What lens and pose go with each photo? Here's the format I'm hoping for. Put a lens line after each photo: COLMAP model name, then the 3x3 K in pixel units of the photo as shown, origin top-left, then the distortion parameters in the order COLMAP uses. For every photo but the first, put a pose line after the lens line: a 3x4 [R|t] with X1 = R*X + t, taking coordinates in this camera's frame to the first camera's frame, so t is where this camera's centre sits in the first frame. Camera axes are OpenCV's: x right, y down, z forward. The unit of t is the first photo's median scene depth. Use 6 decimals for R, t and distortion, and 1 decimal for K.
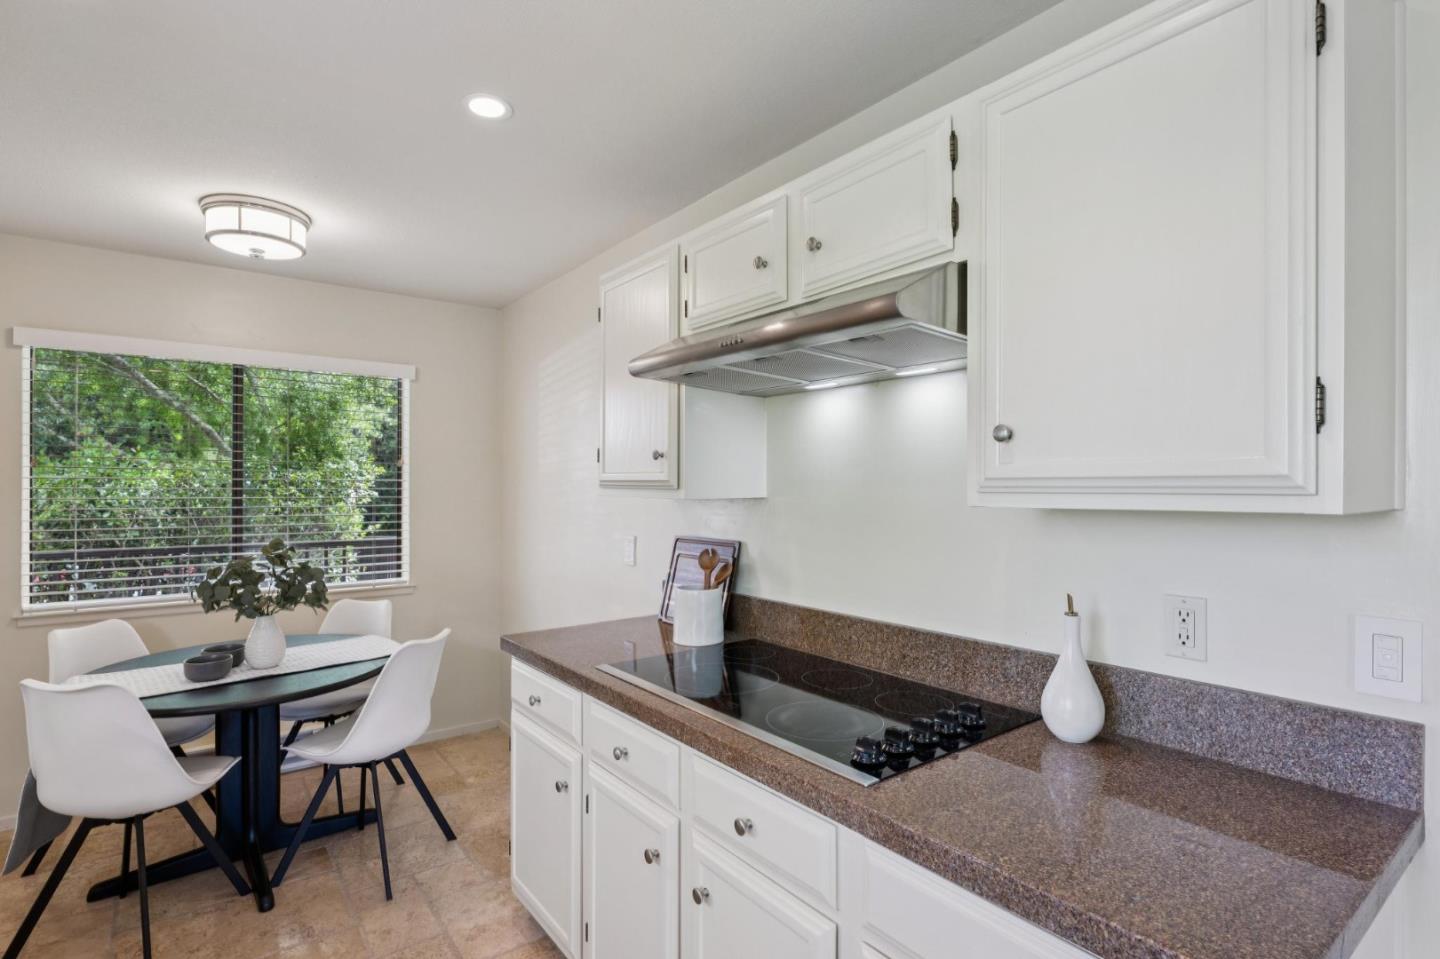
lens RADIAL K [[722.3, 0, 730.7], [0, 722.3, 472.8], [0, 0, 1]] dist [-0.005114, -0.000698]
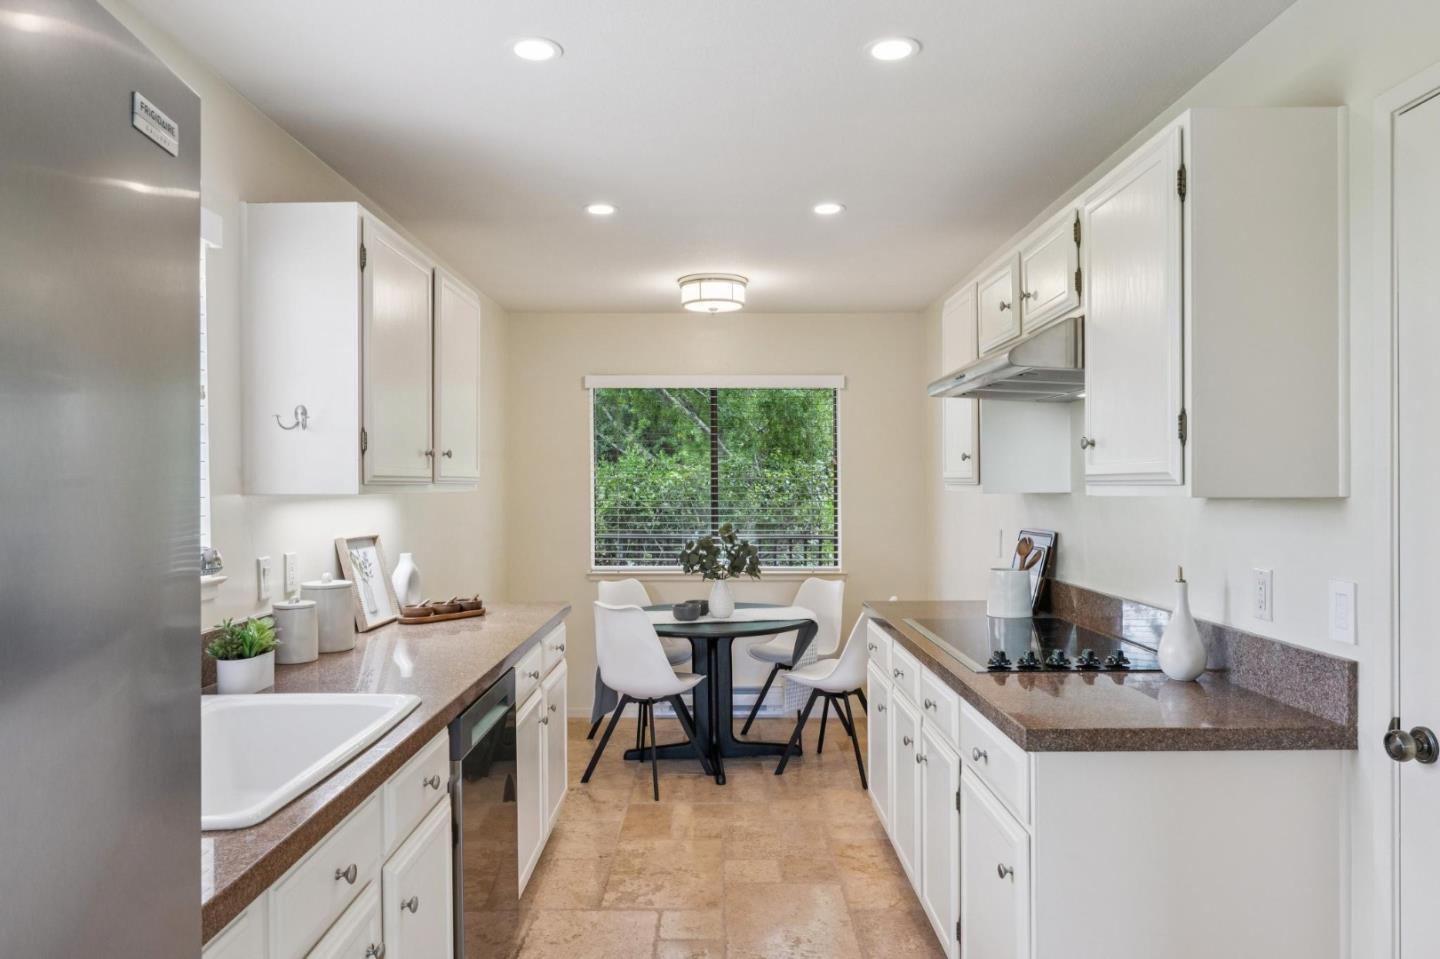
lens RADIAL K [[1025.2, 0, 720.0], [0, 1025.2, 479.5], [0, 0, 1]] dist [-0.004949, -0.001799]
pose [[0.793659, -0.005920, -0.608334, 0.532164], [0.014371, 0.999856, 0.009020, -0.007265], [0.608193, -0.015901, 0.793630, -0.534769]]
